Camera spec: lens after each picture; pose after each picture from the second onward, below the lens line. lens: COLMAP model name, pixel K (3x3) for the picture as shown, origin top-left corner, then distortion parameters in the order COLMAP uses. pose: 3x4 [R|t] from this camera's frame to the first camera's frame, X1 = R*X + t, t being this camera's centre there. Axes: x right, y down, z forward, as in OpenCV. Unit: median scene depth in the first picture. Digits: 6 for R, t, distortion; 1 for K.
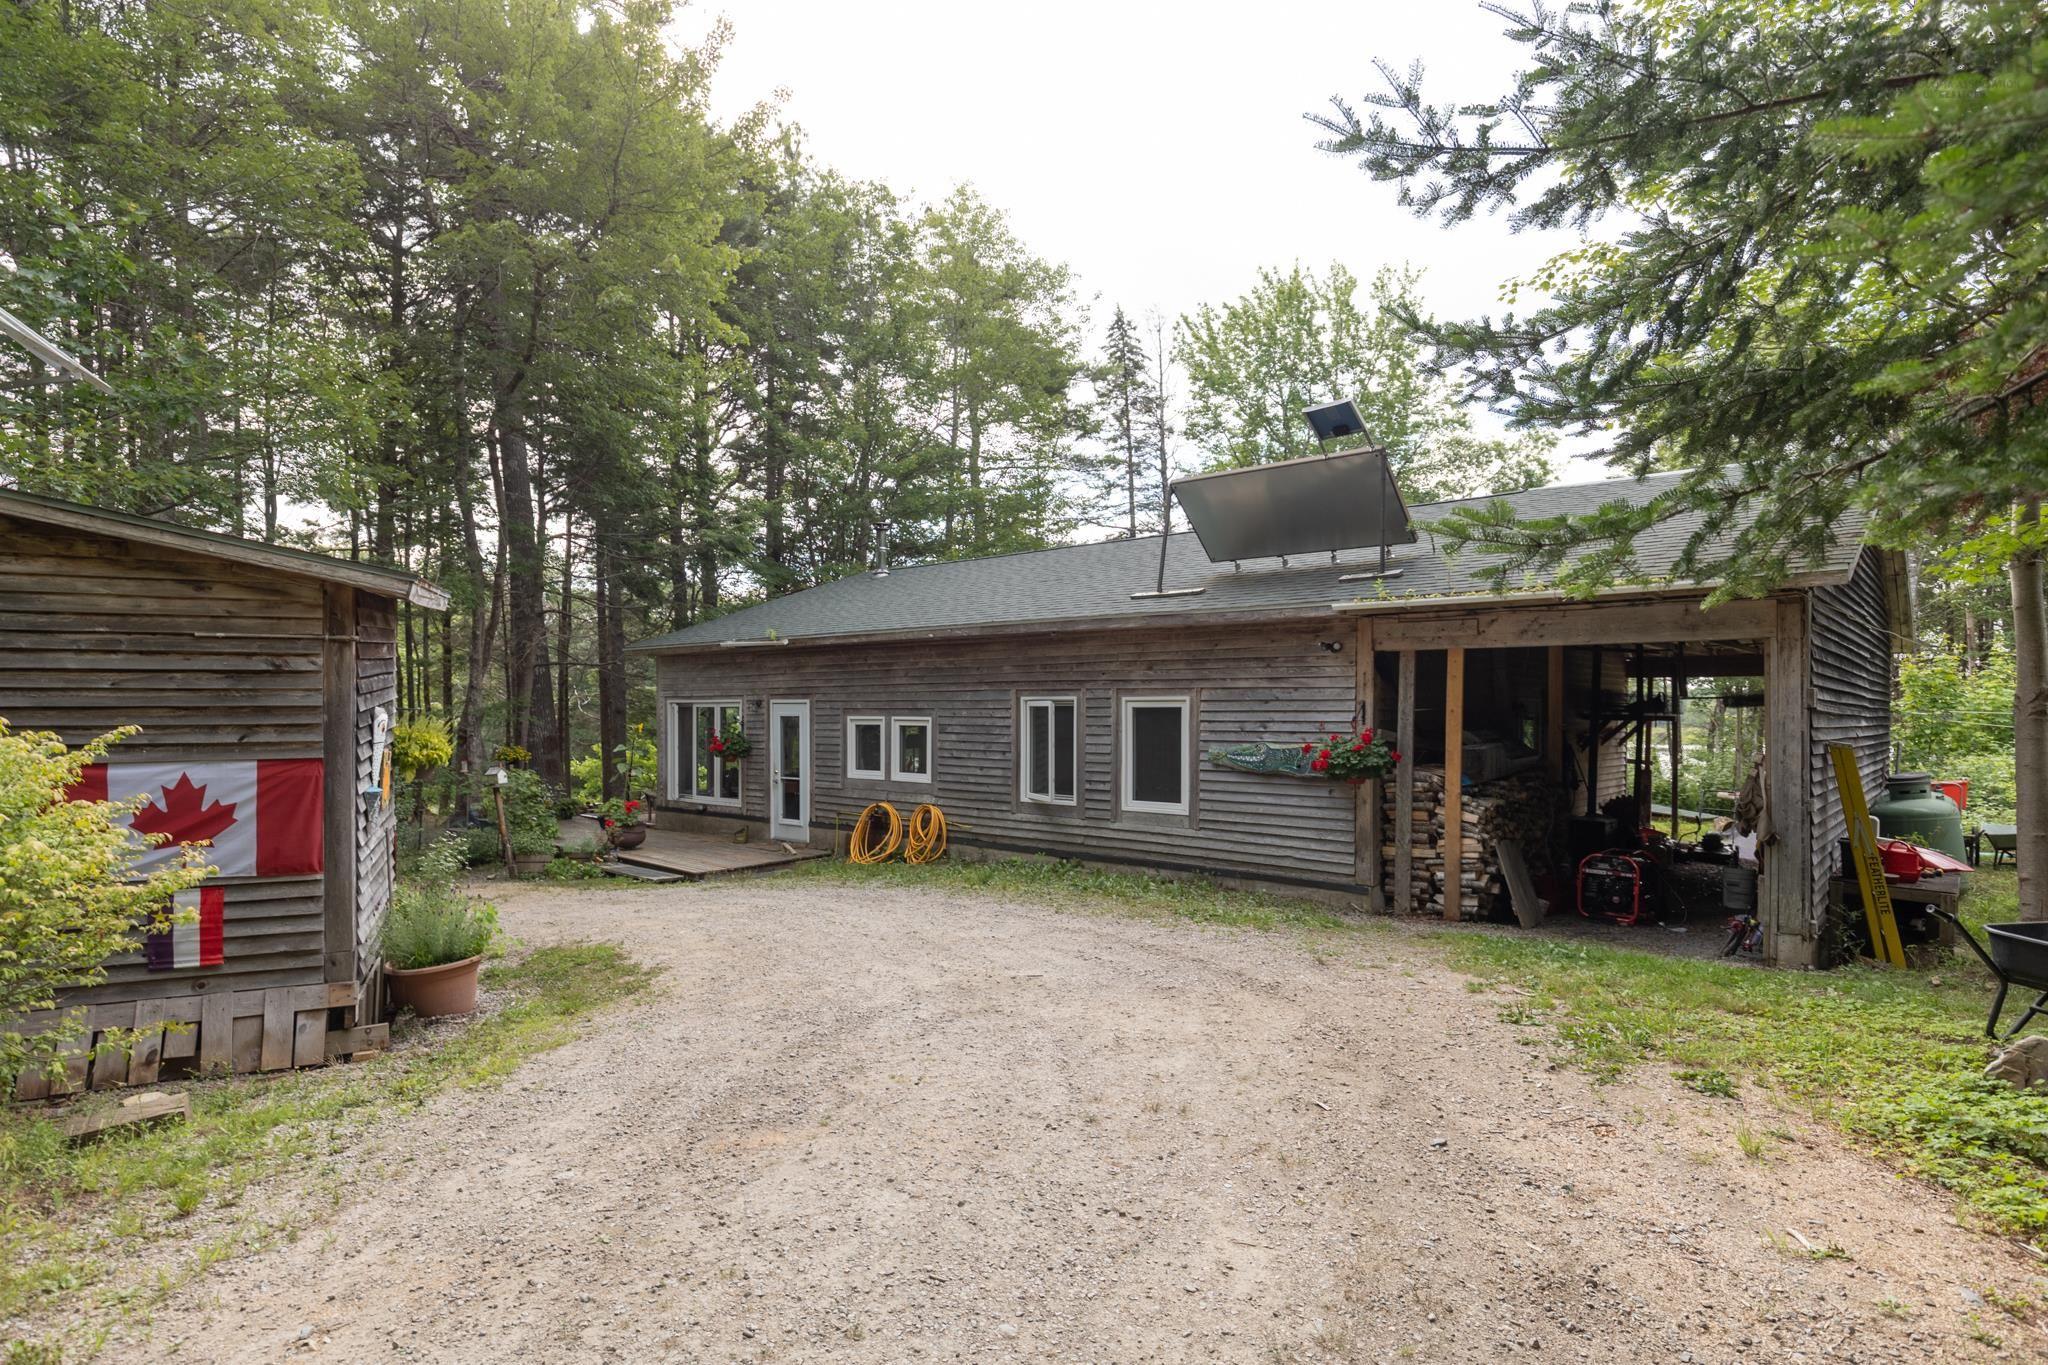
lens RADIAL K [[1079.1, 0, 1024.8], [0, 1079.1, 721.0], [0, 0, 1]] dist [0.005494, -0.000927]
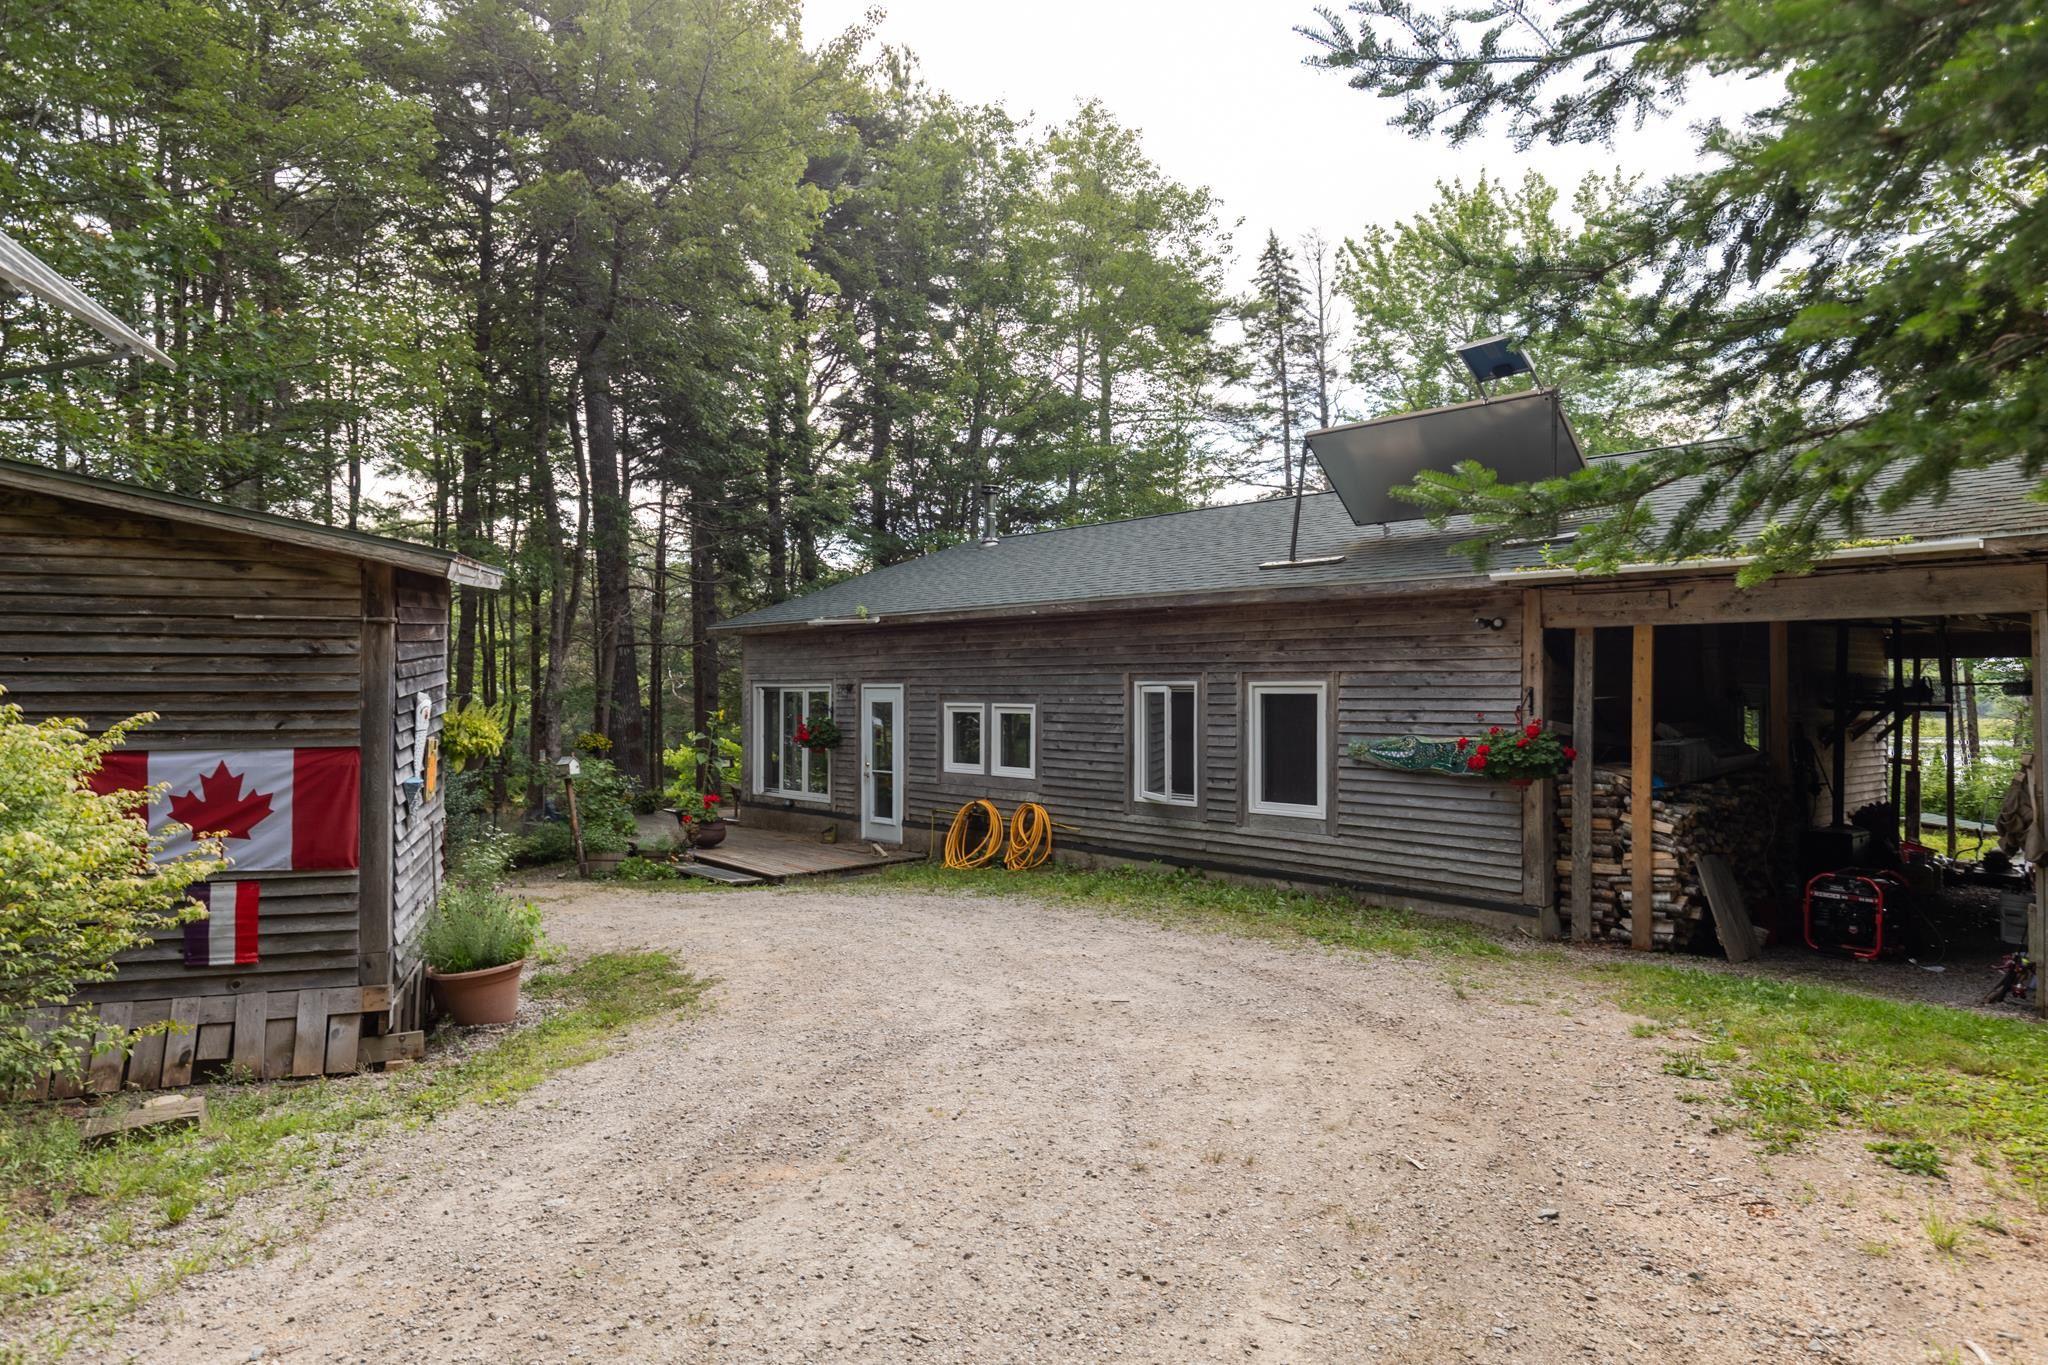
lens RADIAL K [[1229.6, 0, 1035.8], [0, 1229.6, 683.9], [0, 0, 1]] dist [0.002581, 0.001295]
pose [[0.993725, 0.001568, -0.111842, 0.034701], [-0.003716, 0.999813, -0.018994, -0.001341], [0.111792, 0.019291, 0.993544, -0.002406]]
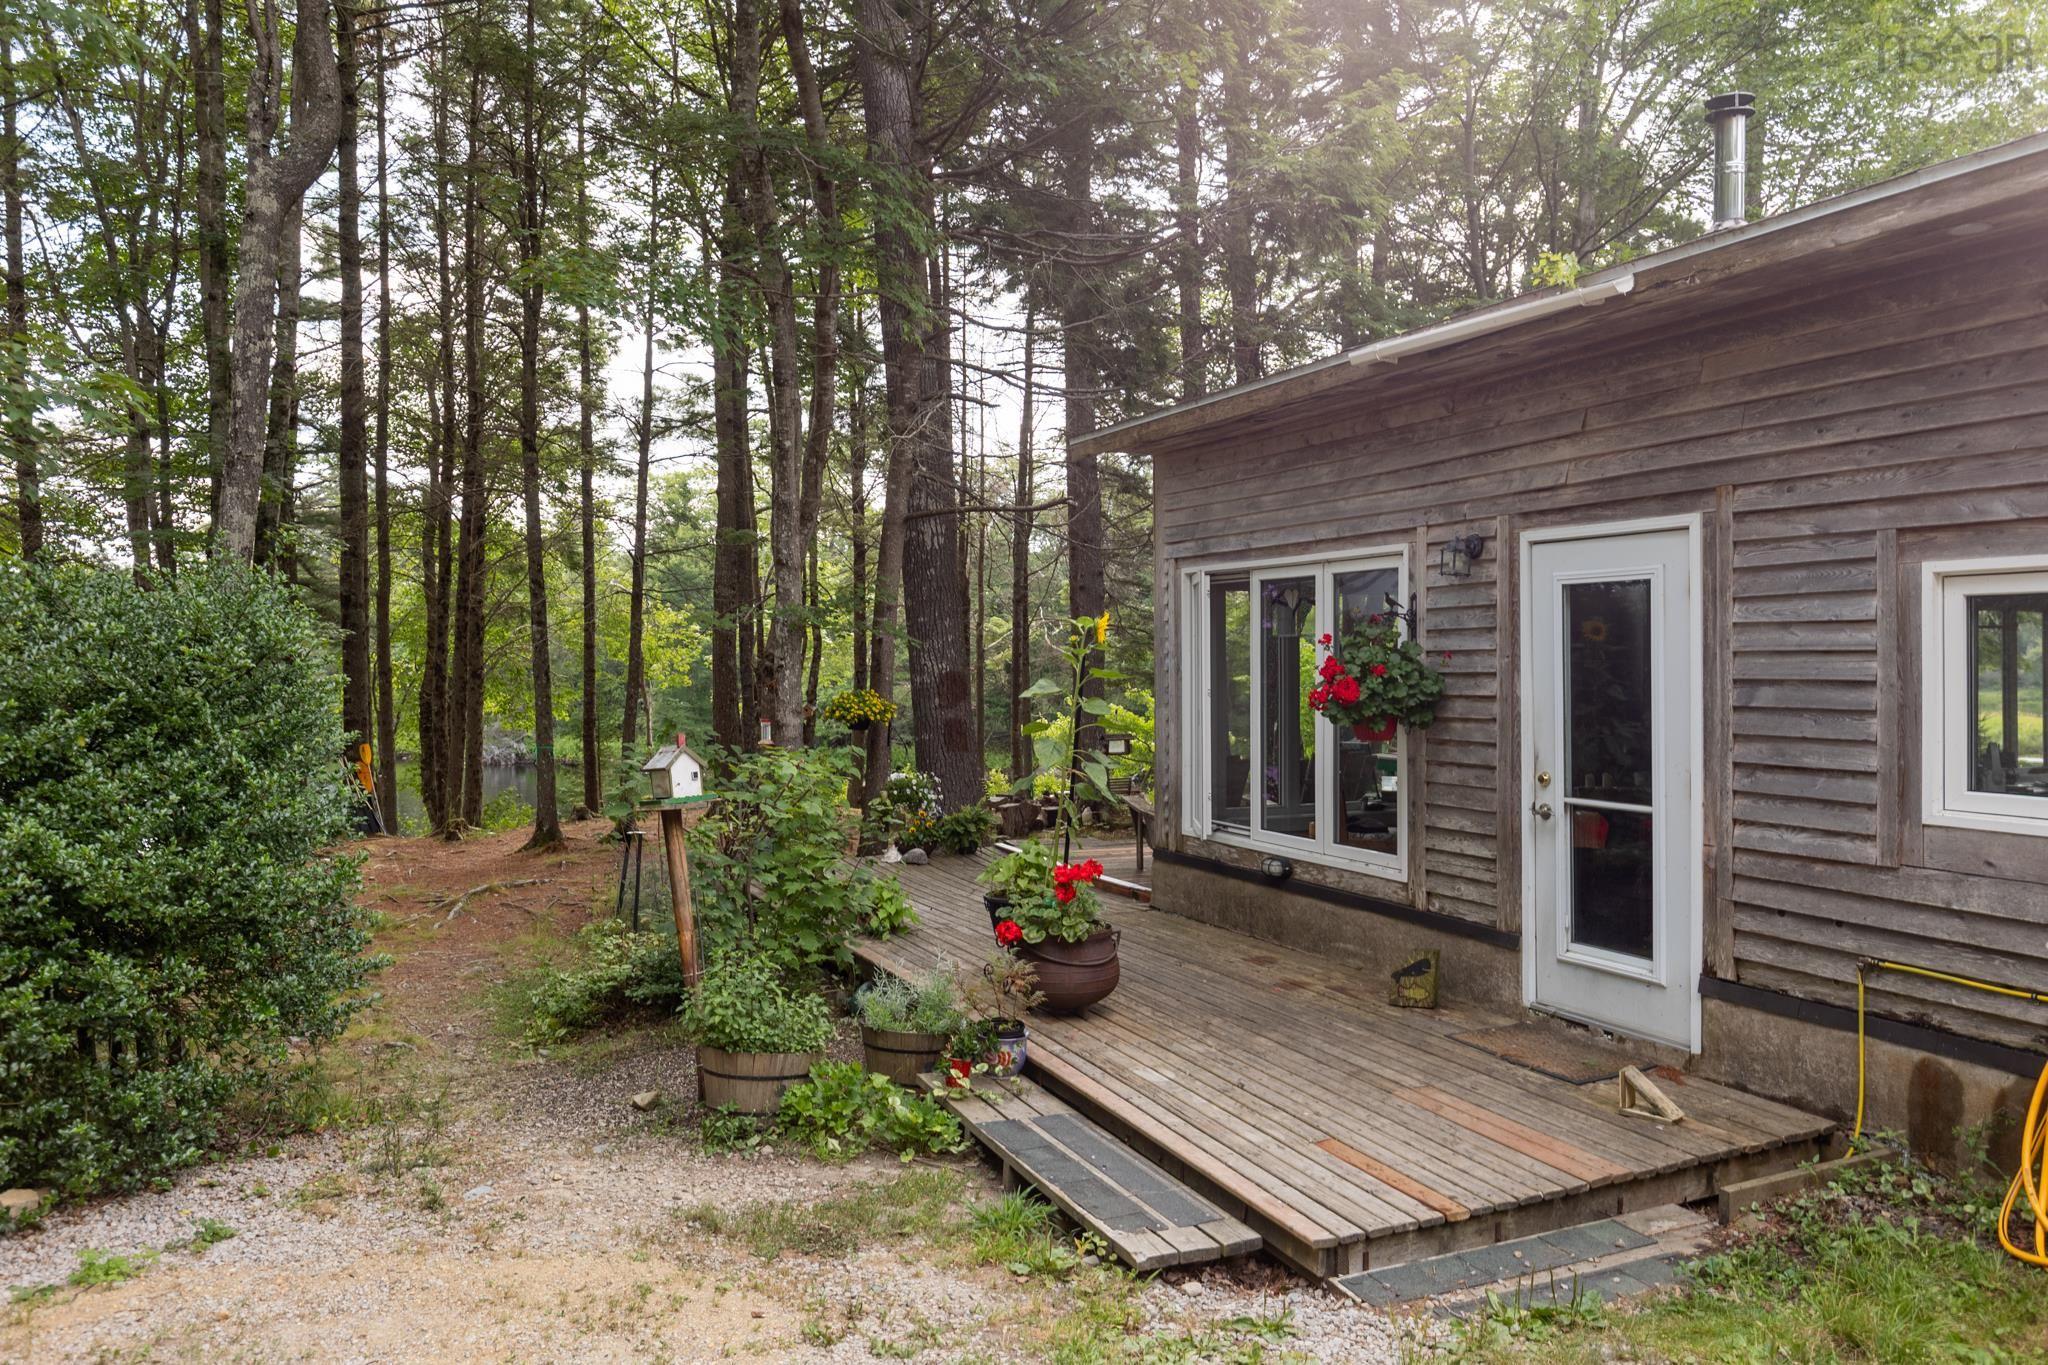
lens RADIAL K [[1405.1, 0, 1025.5], [0, 1405.1, 673.1], [0, 0, 1]] dist [-0.005104, -0.000631]
pose [[0.911918, 0.002271, -0.410367, -0.307389], [-0.001354, 0.999996, 0.002524, 0.027478], [0.410371, -0.001746, 0.911917, 0.908012]]
